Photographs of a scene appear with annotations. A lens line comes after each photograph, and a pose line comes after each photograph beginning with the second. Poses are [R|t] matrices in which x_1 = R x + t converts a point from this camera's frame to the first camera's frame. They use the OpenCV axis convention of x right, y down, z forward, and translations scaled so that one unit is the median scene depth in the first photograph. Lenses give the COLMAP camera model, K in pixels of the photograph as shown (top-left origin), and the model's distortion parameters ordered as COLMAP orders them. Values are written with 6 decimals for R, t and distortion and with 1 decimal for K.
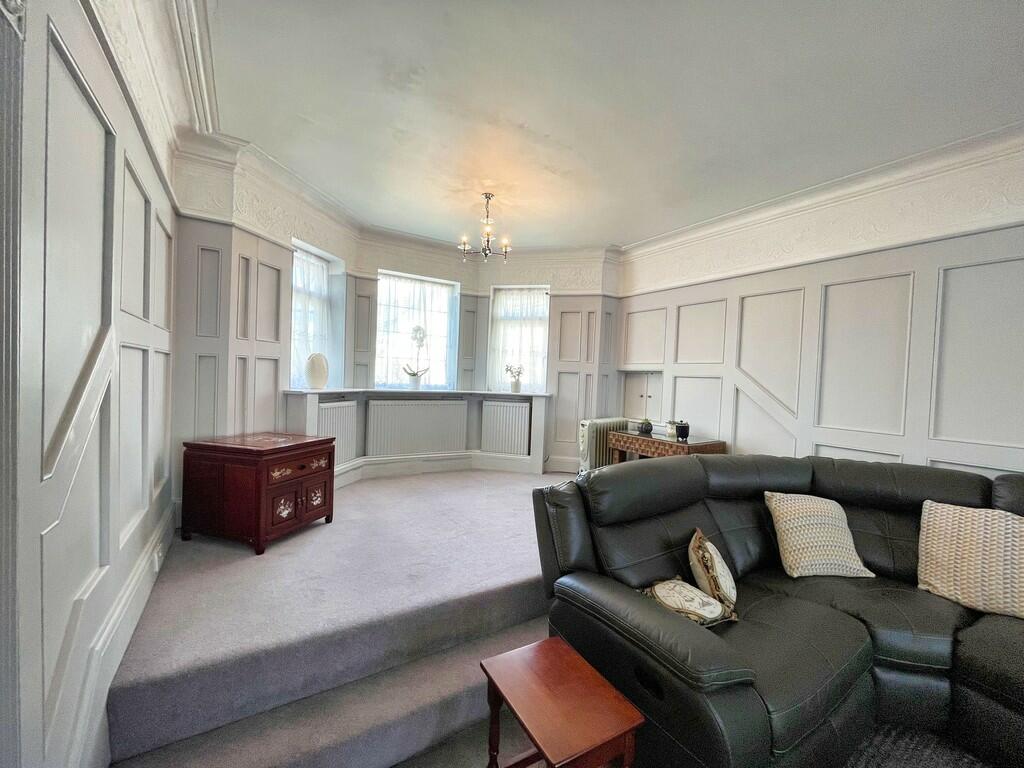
lens RADIAL K [[414.8, 0, 509.3], [0, 414.8, 385.7], [0, 0, 1]] dist [-0.001852, -0.000122]
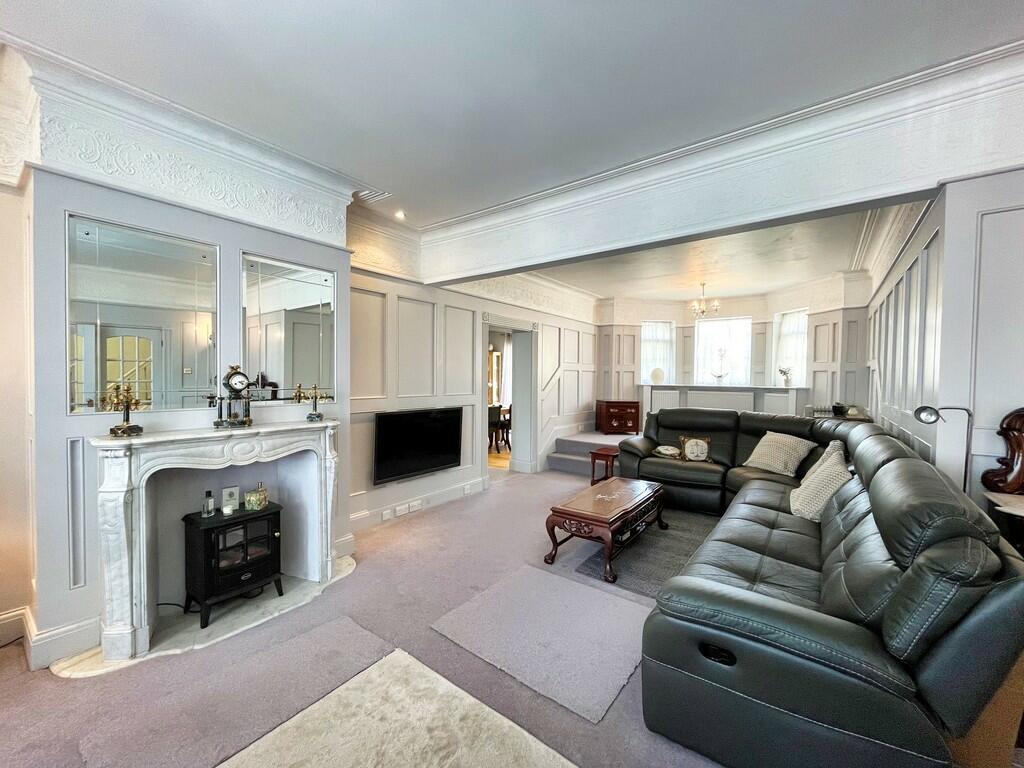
lens RADIAL K [[414.8, 0, 509.3], [0, 414.8, 385.7], [0, 0, 1]] dist [-0.001852, -0.000122]
pose [[0.323292, -0.008976, -0.946257, 1.100035], [-0.016714, 0.999745, -0.015194, 0.051038], [0.946152, 0.020727, 0.323059, -0.362379]]
